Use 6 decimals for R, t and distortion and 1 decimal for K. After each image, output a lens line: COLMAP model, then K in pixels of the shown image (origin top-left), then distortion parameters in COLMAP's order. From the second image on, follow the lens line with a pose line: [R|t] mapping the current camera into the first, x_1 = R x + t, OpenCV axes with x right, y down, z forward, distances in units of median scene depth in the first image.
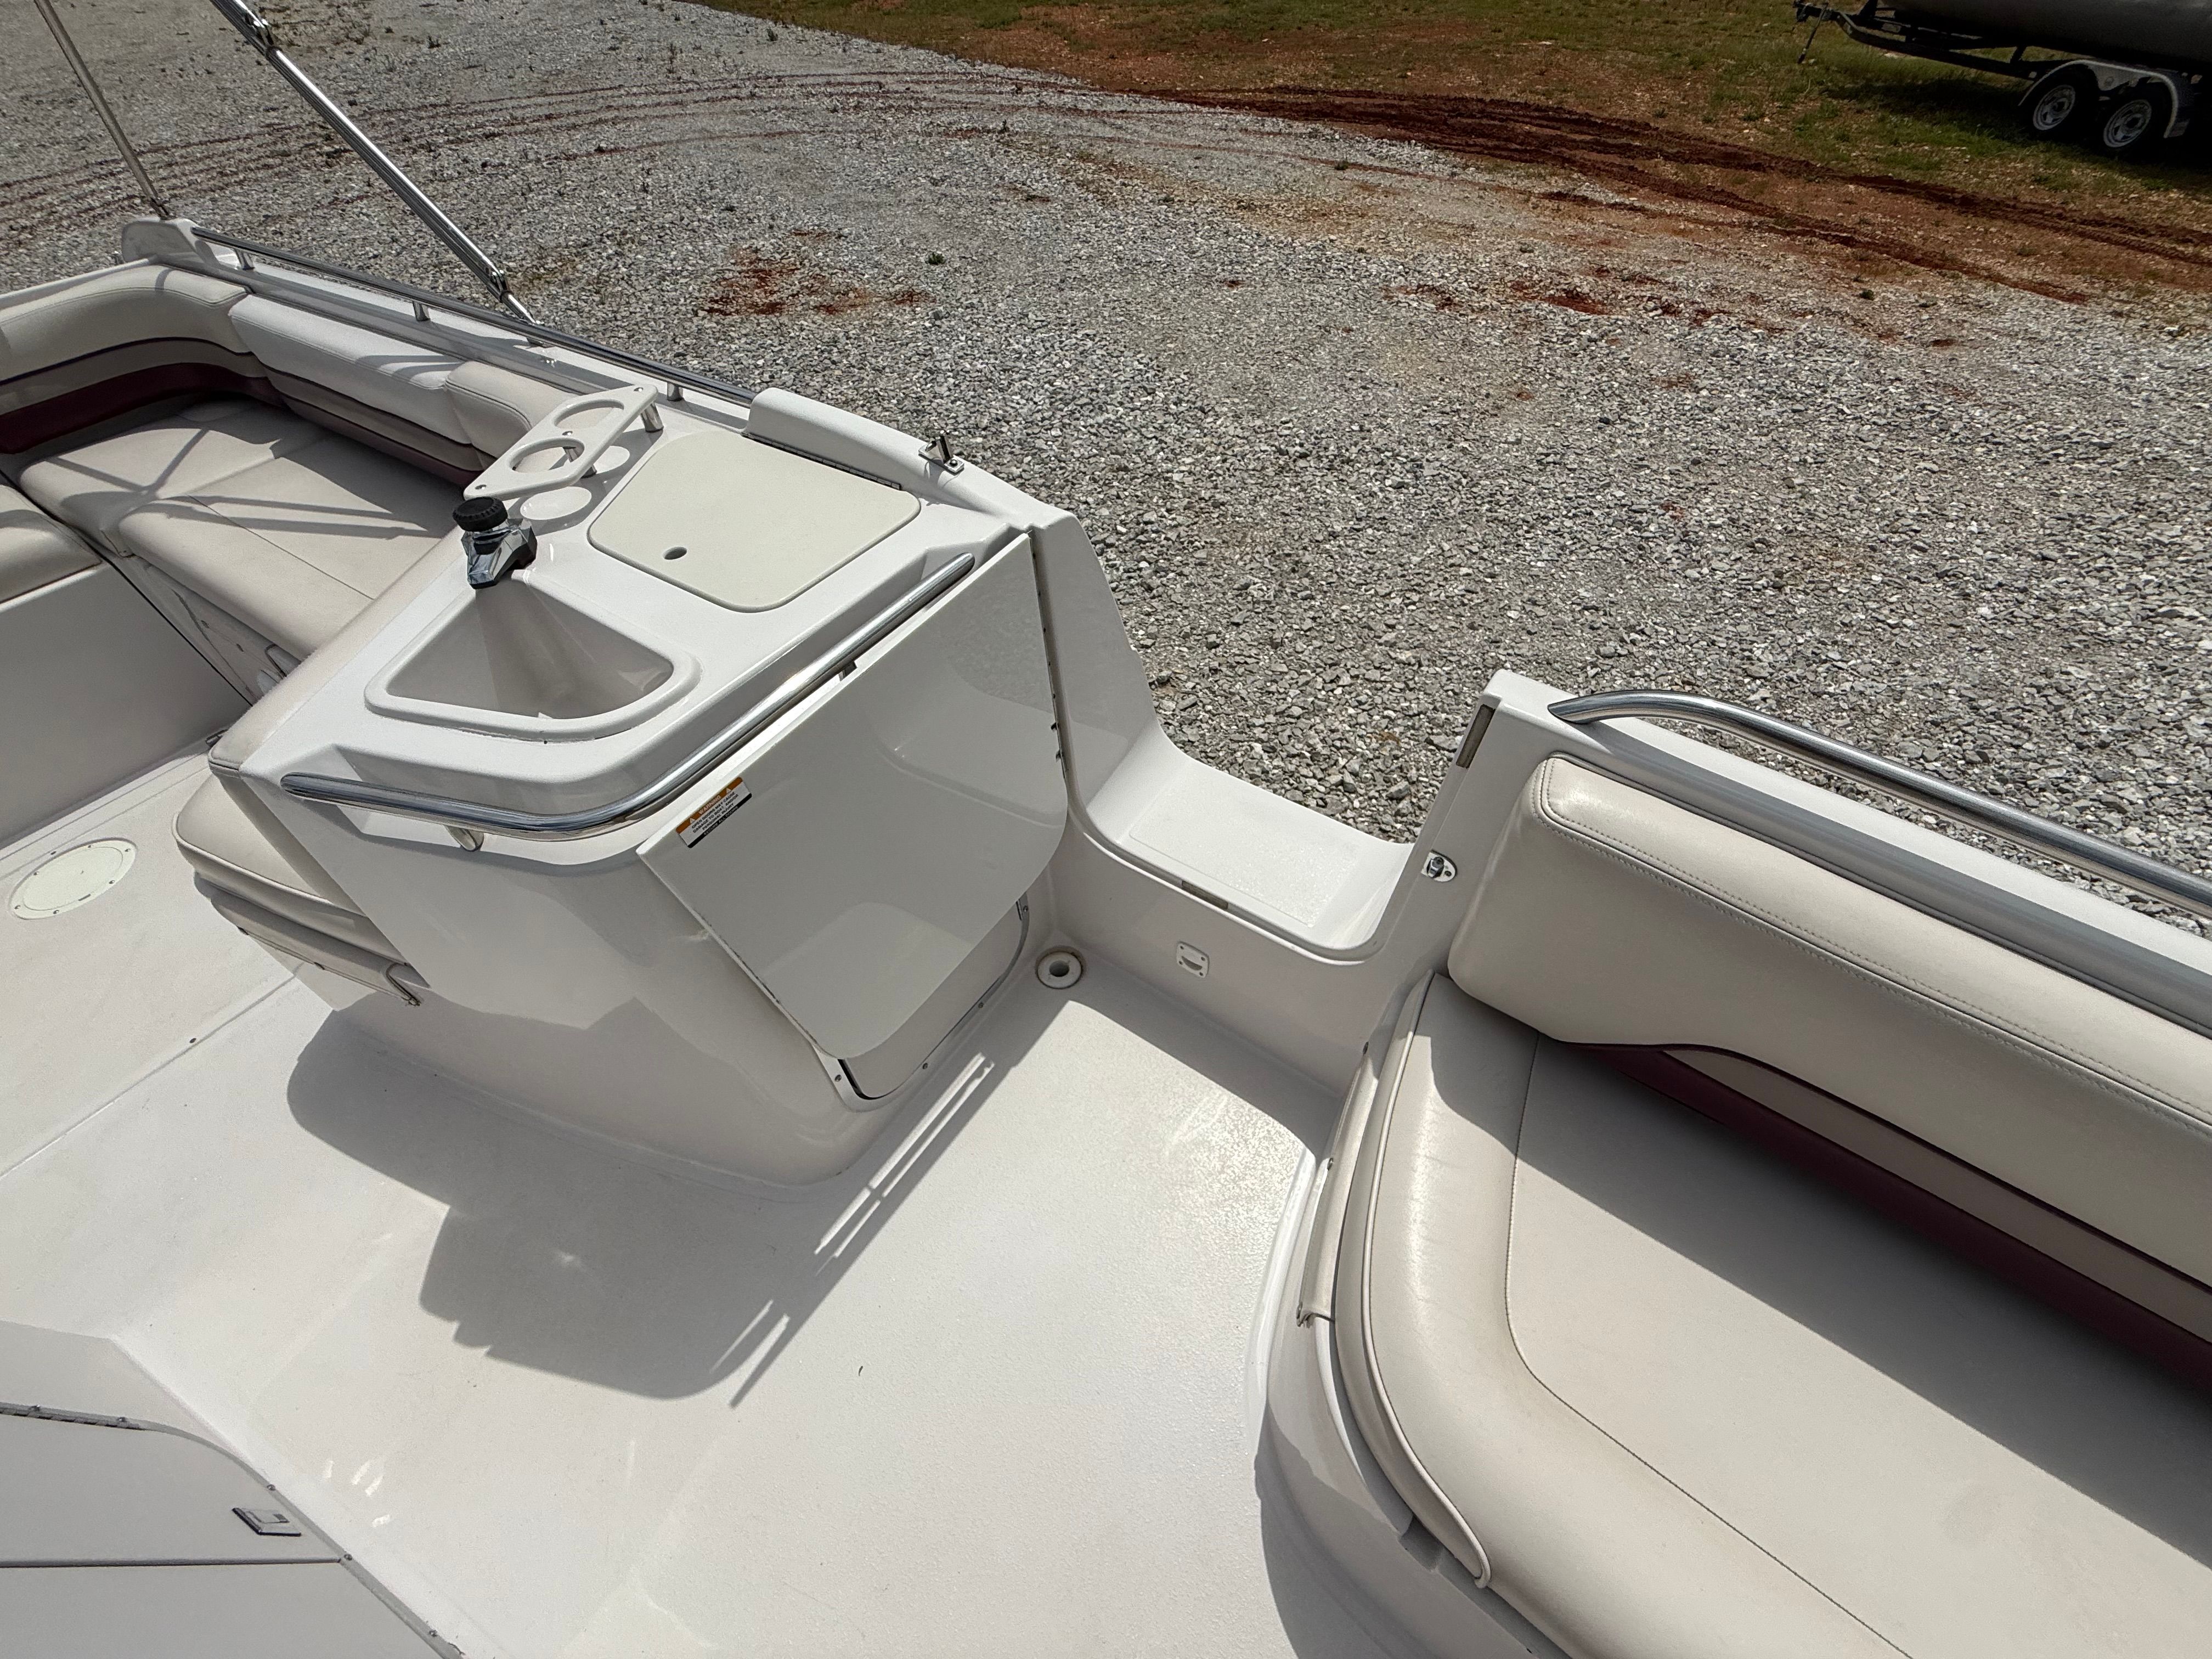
lens RADIAL K [[888.3, 0, 1113.5], [0, 888.3, 828.7], [0, 0, 1]] dist [-0.000047, -0.000184]
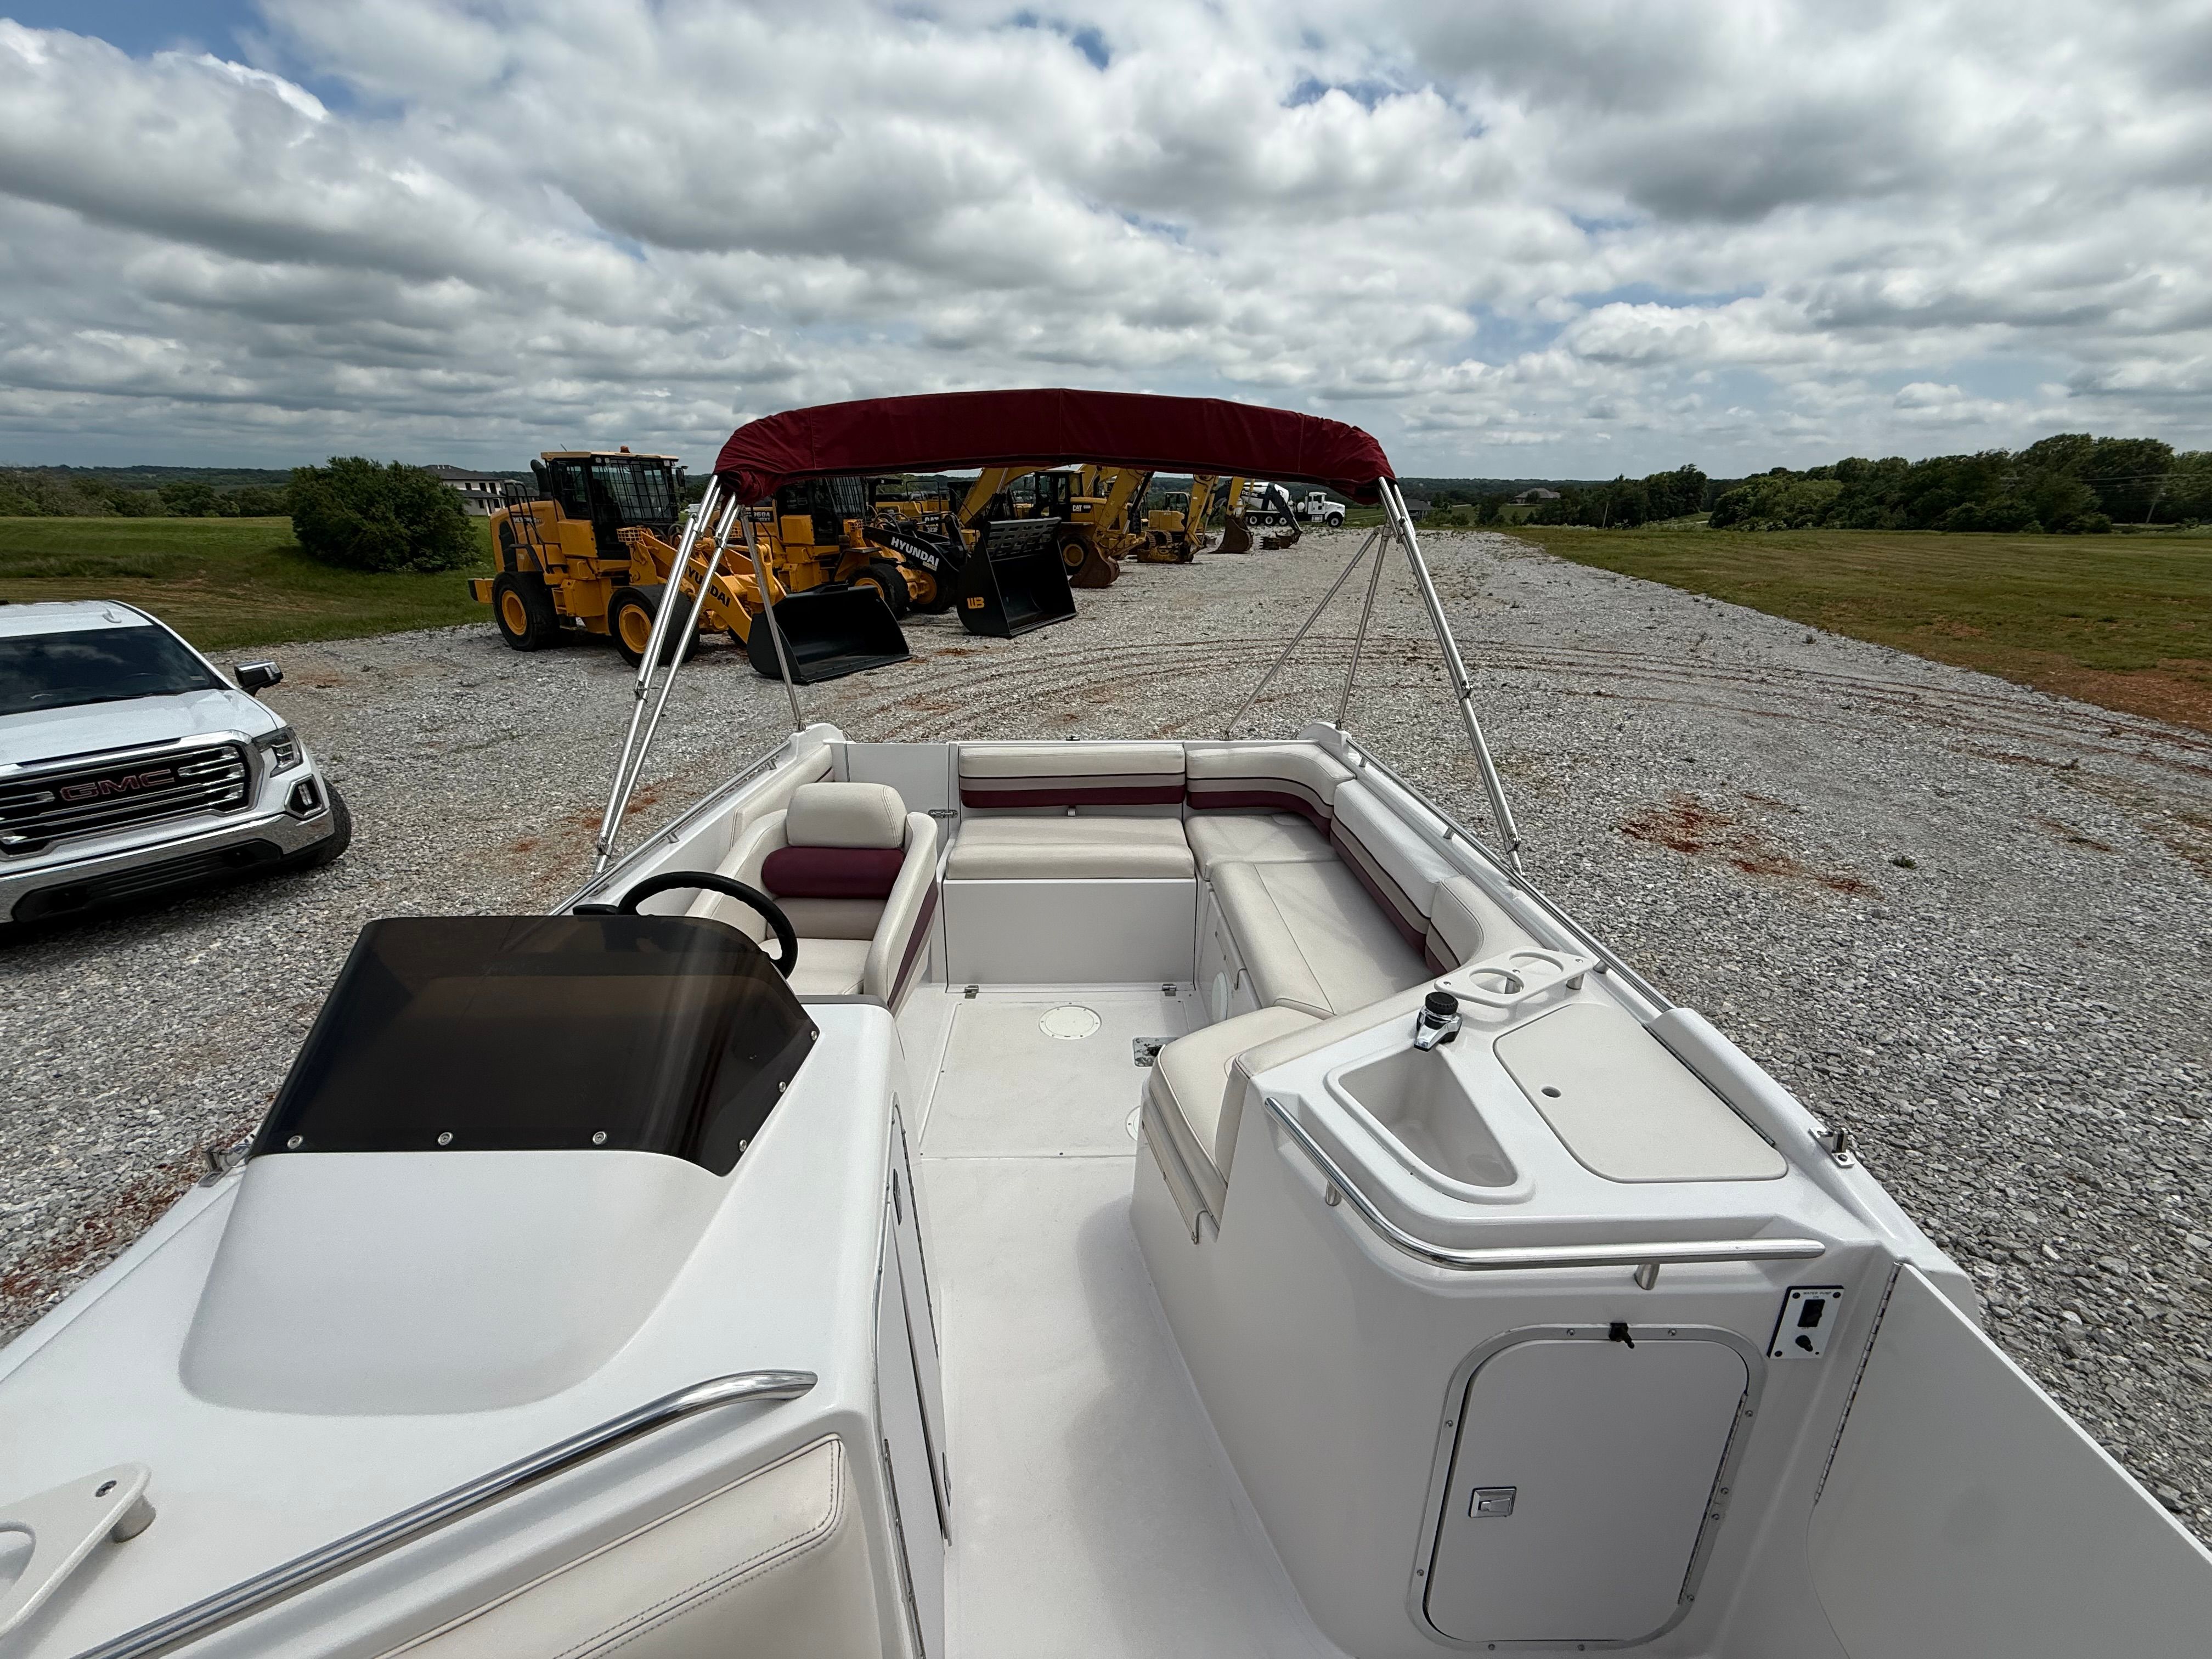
lens RADIAL K [[888.3, 0, 1098.1], [0, 888.3, 818.7], [0, 0, 1]] dist [-0.000047, -0.000184]
pose [[0.580317, 0.305415, -0.754953, -0.002539], [-0.621304, 0.765357, -0.167960, 0.002355], [0.526511, 0.566525, 0.633905, -0.060173]]
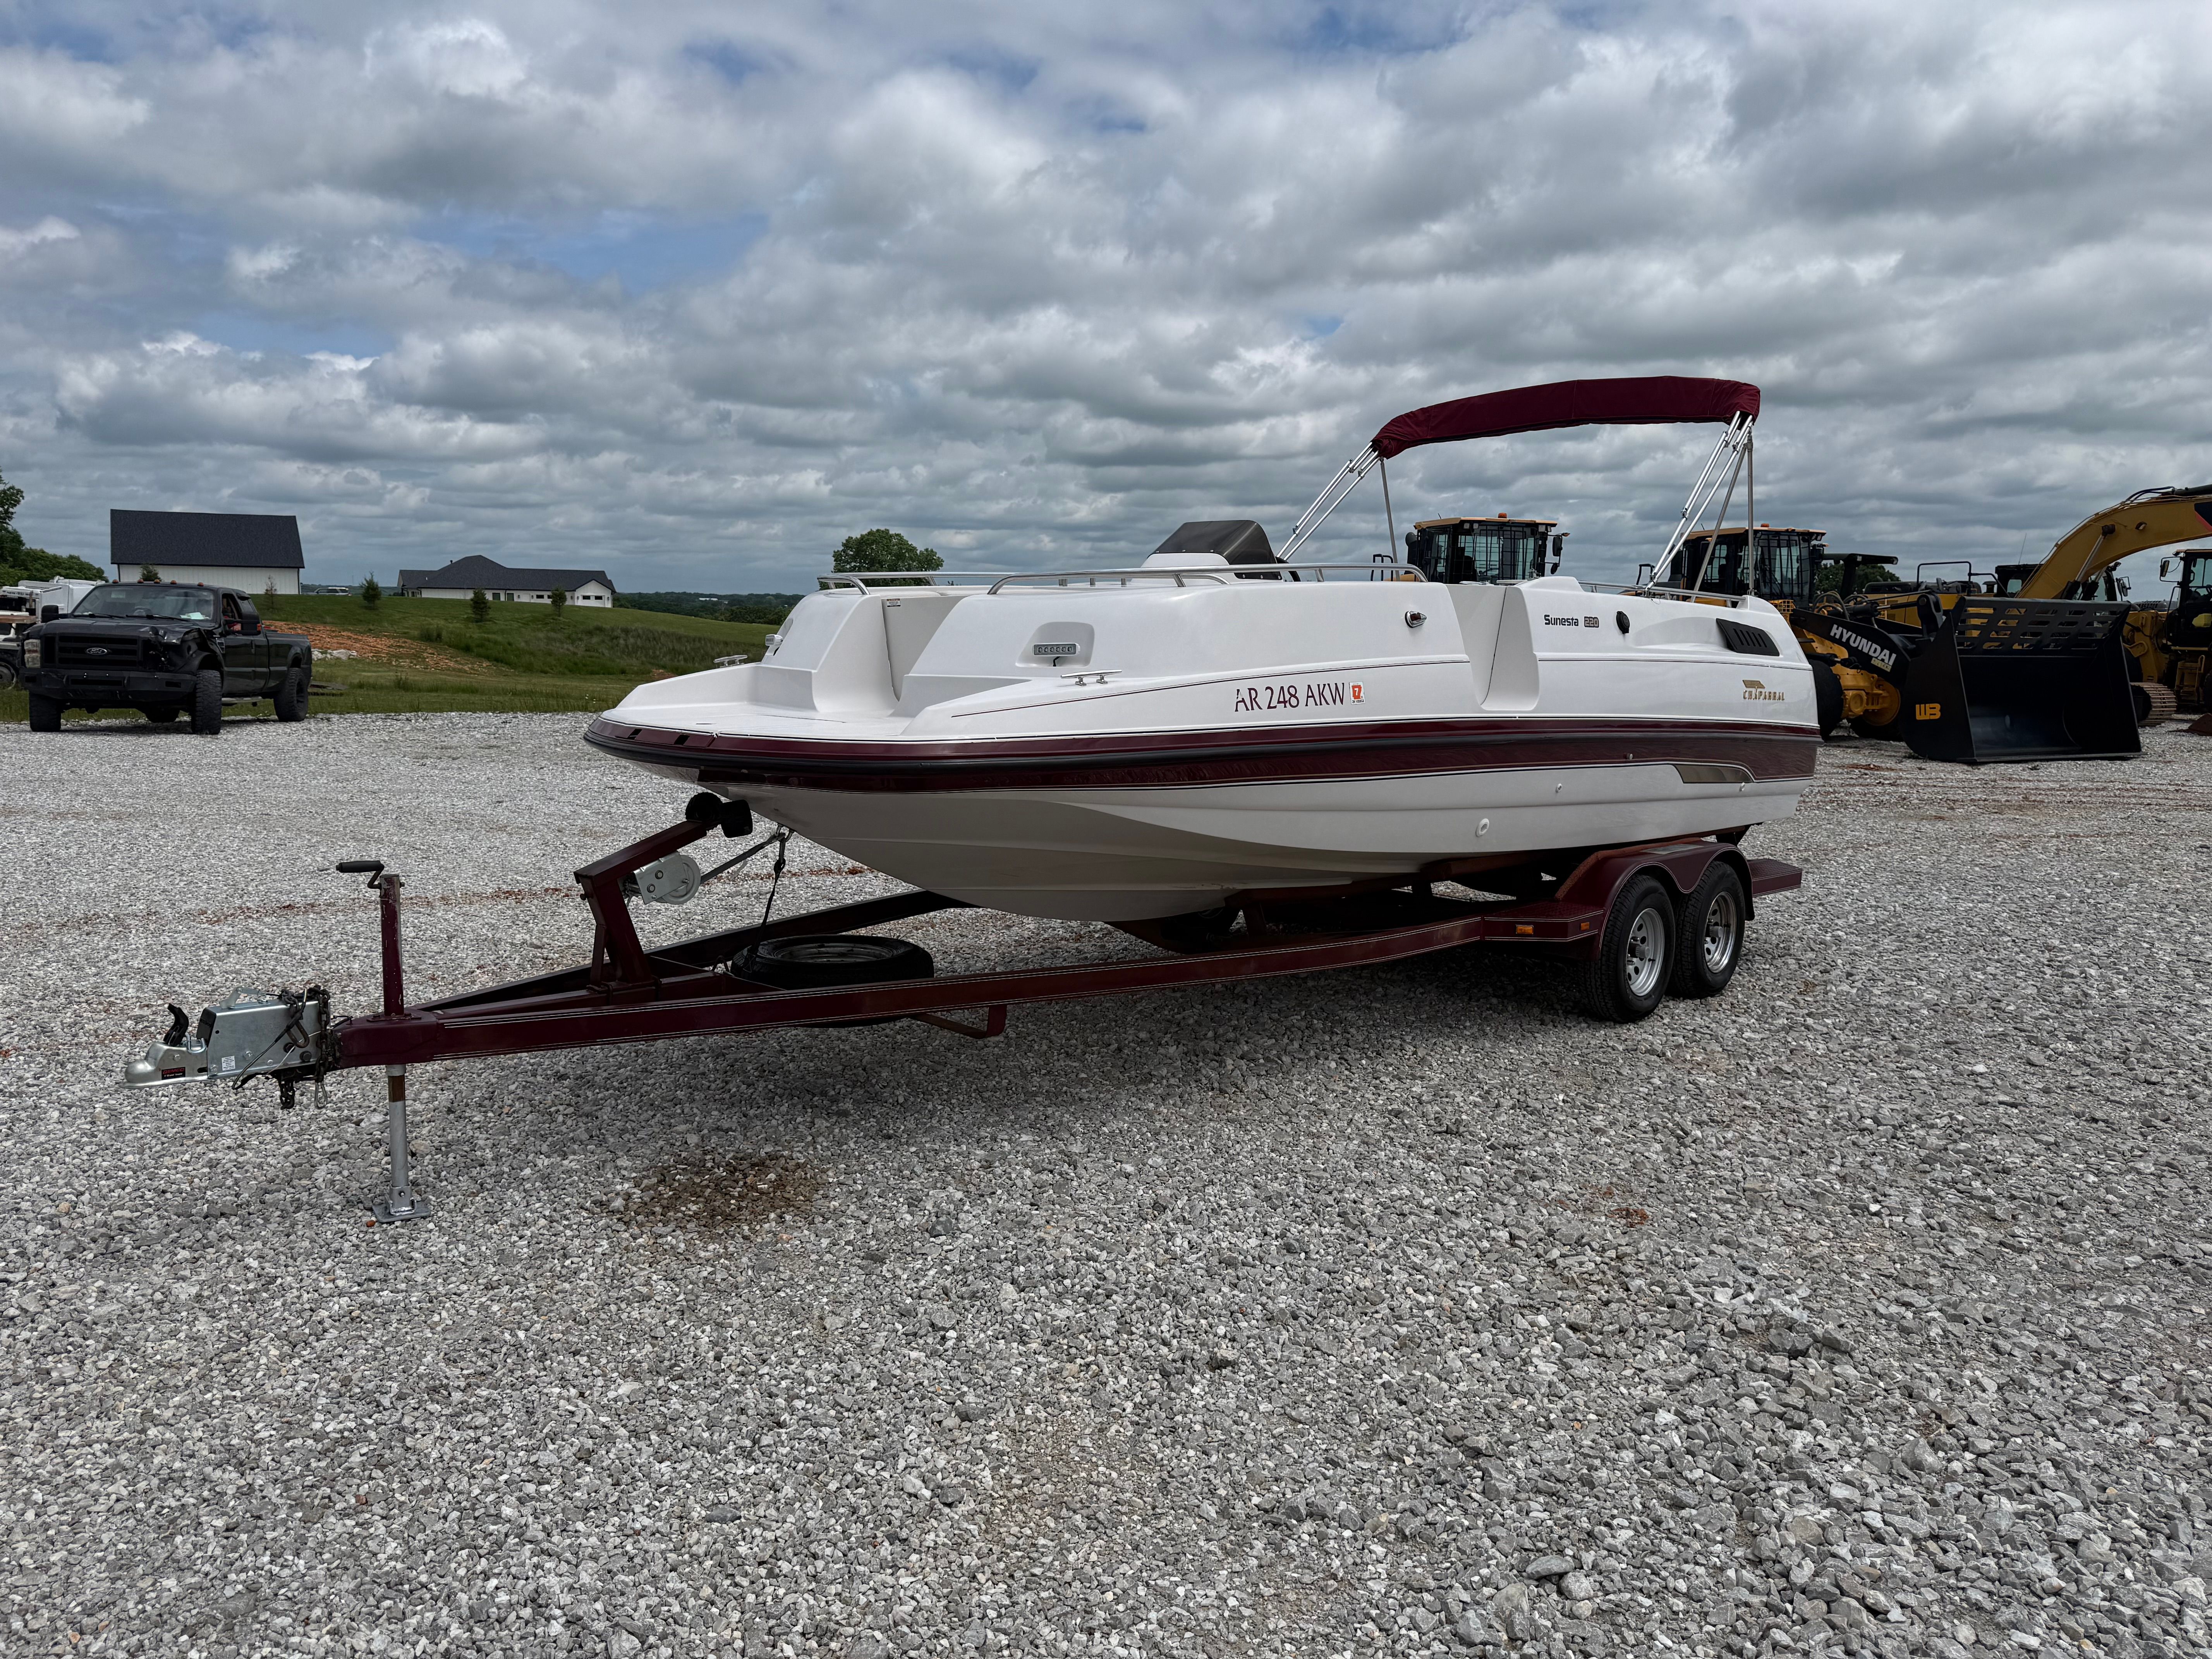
lens RADIAL K [[1600.5, 0, 1117.1], [0, 1600.5, 821.0], [0, 0, 1]] dist [0.028922, -0.031728]
pose [[-0.140126, 0.139209, -0.980299, 0.961563], [-0.748265, 0.633500, 0.196920, 0.016287], [0.648432, 0.761117, 0.015396, 0.106687]]
